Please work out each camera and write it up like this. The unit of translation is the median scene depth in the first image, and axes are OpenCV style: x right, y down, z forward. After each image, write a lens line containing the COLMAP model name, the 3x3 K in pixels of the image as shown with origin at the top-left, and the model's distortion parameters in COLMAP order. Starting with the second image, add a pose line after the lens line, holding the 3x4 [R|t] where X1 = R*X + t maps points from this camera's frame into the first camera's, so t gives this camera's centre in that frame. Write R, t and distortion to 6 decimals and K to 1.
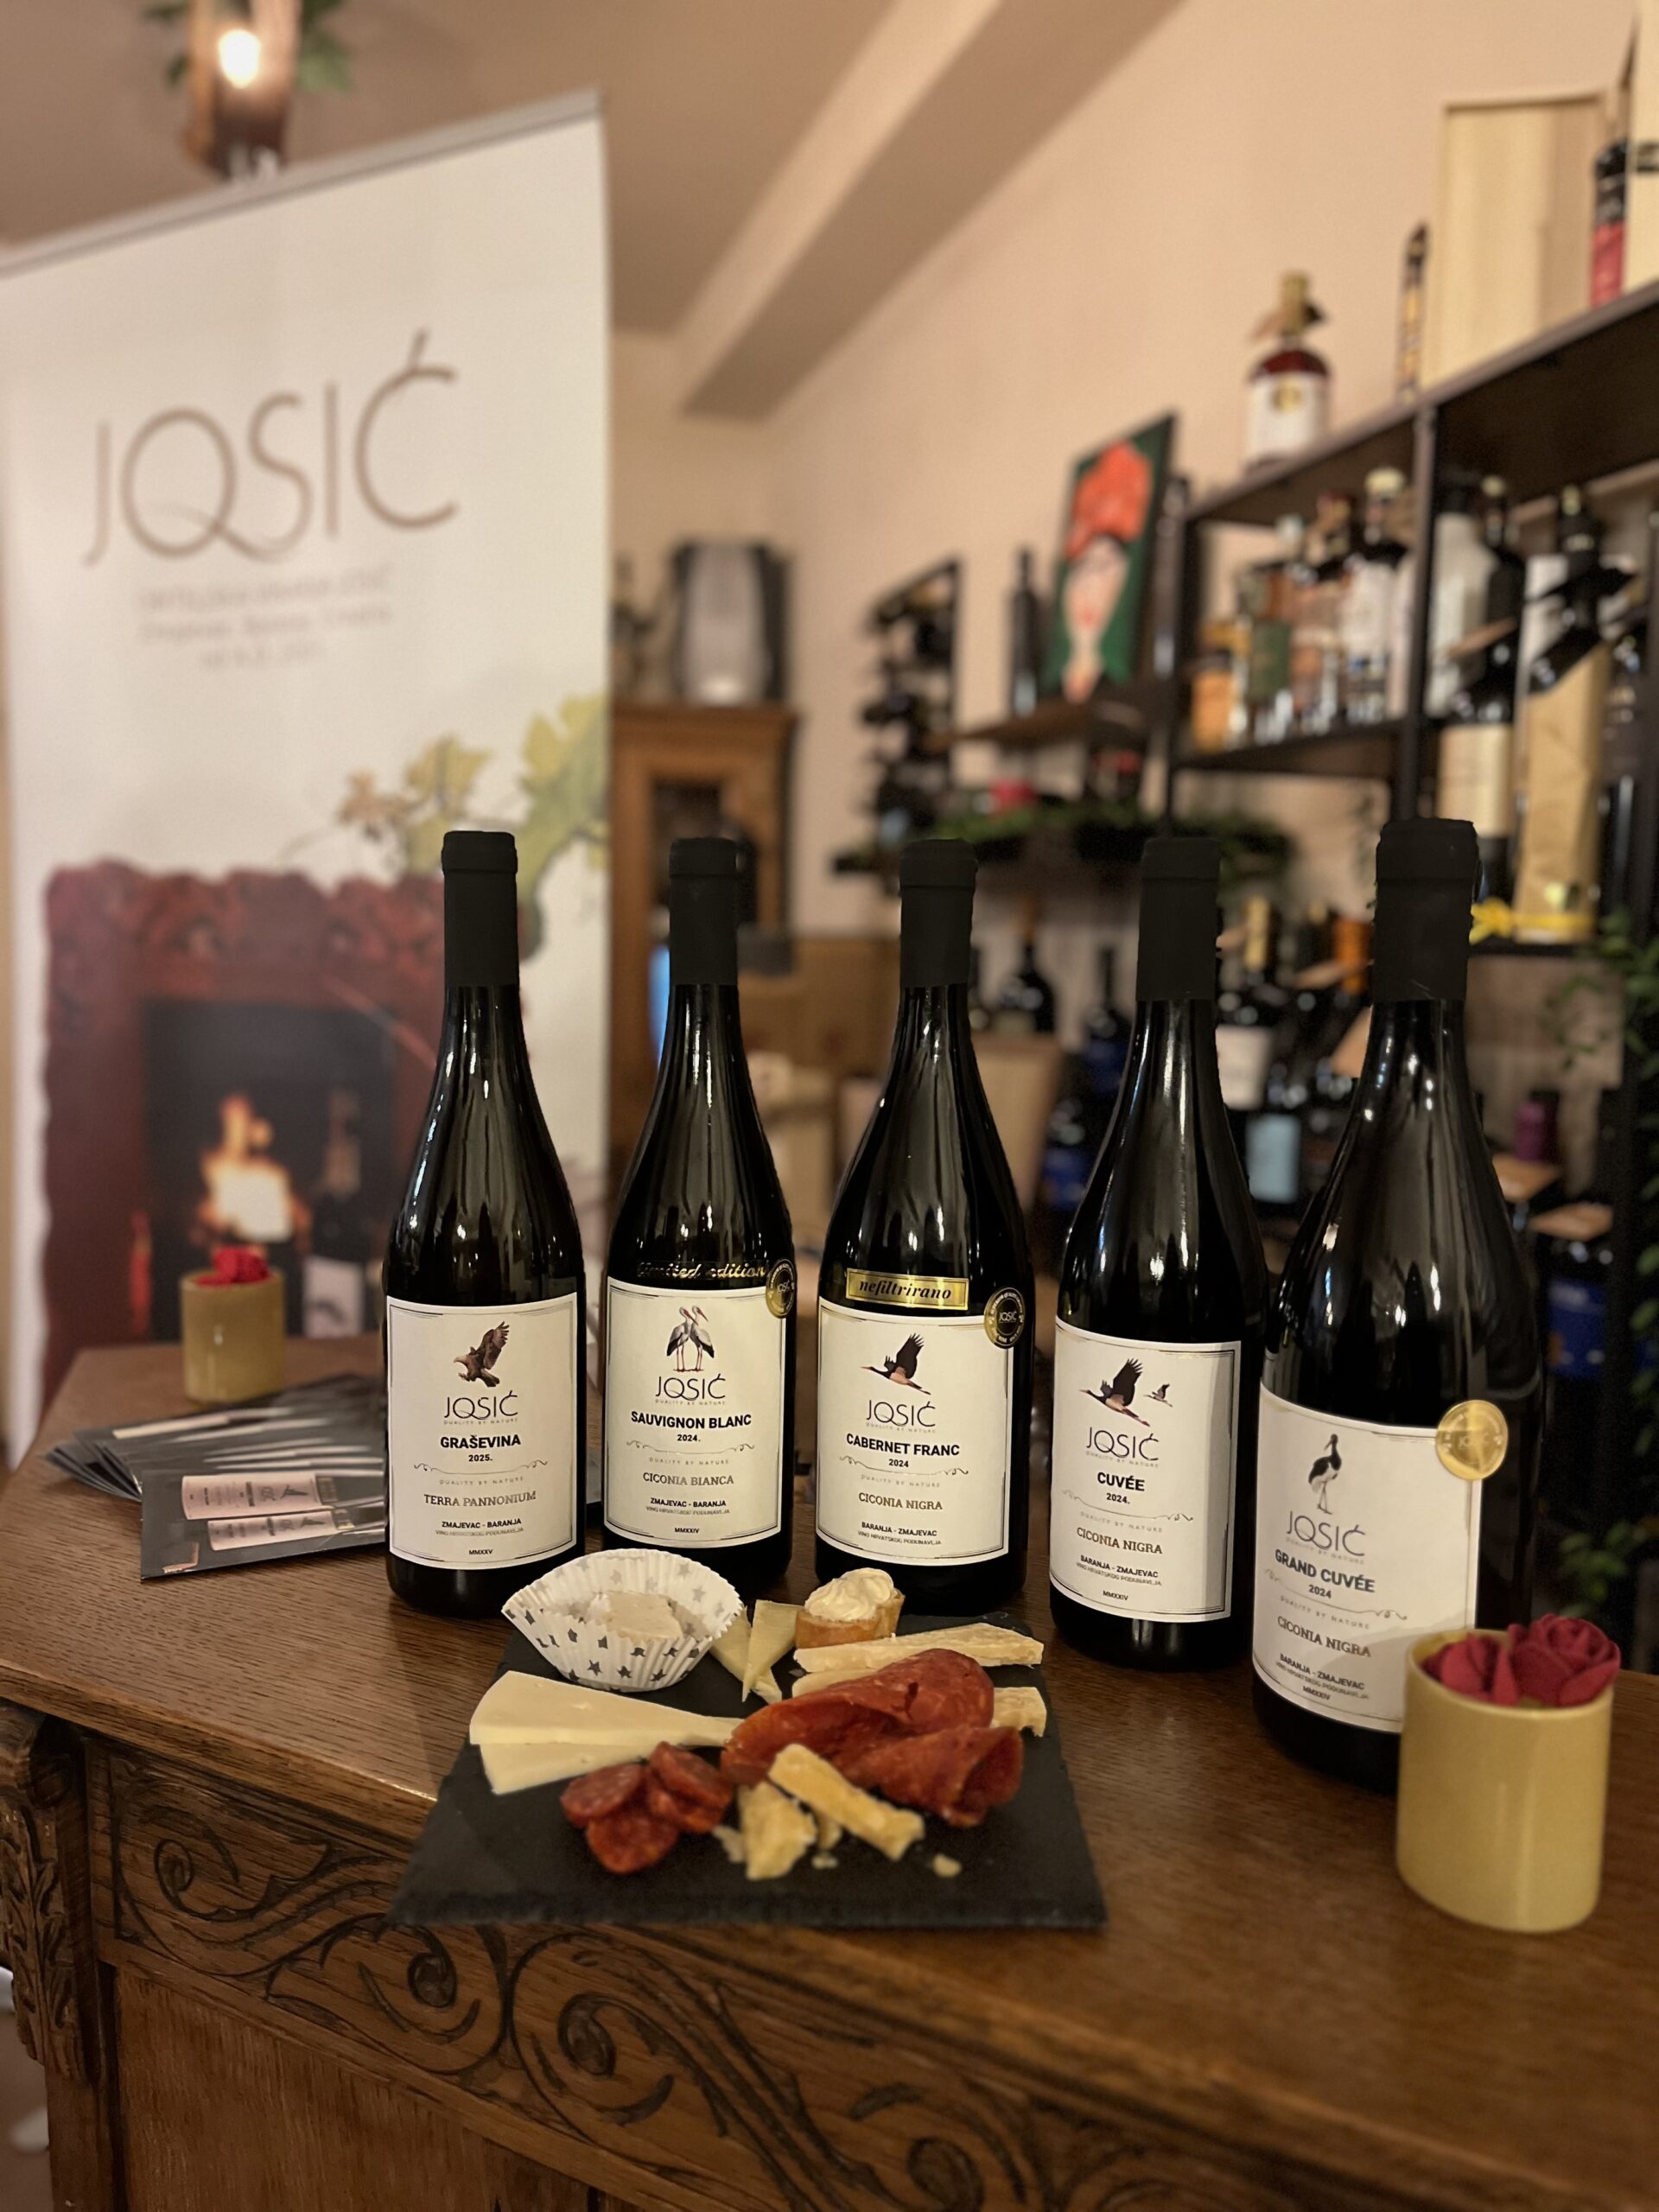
lens RADIAL K [[1713.5, 0, 832.7], [0, 1713.5, 1054.7], [0, 0, 1]] dist [0.010211, -0.043745]
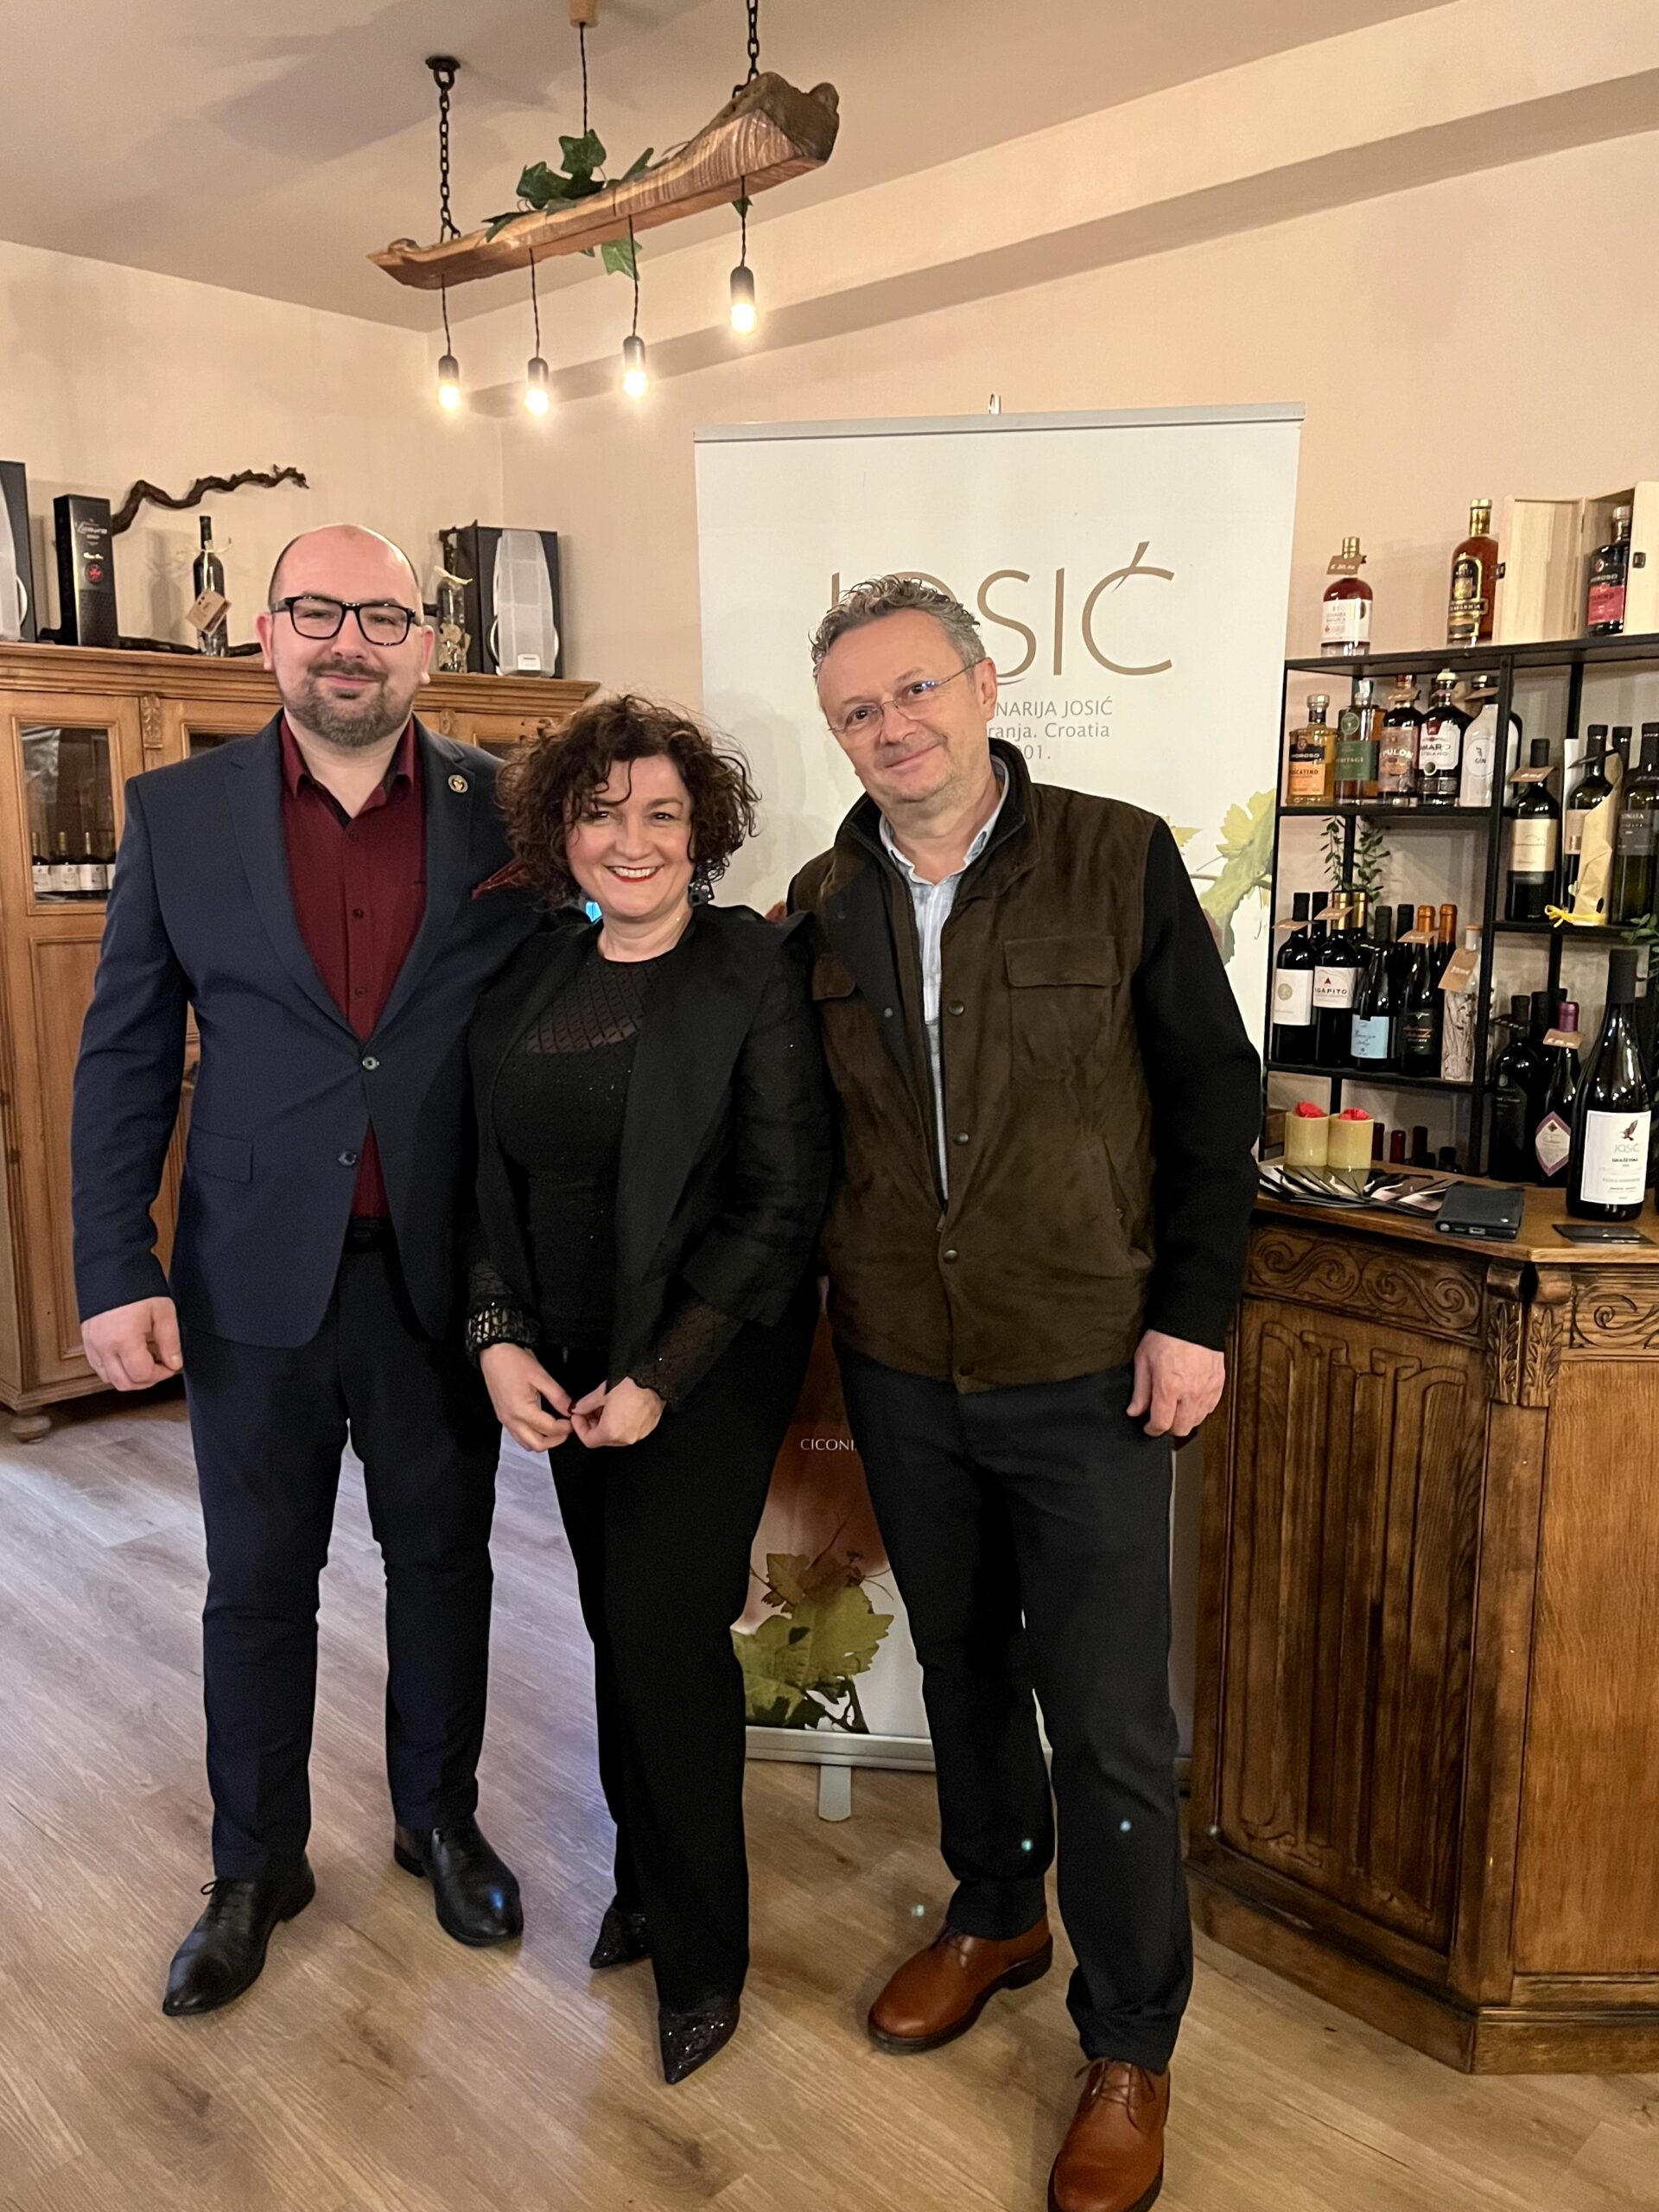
lens RADIAL K [[1635.6, 0, 829.5], [0, 1635.6, 1106.0], [0, 0, 1]] dist [-0.005938, -0.038222]
pose [[0.870619, -0.084674, 0.484616, -1.435833], [0.029029, 0.992202, 0.121212, -0.116341], [-0.491100, -0.091462, 0.866288, -0.341573]]
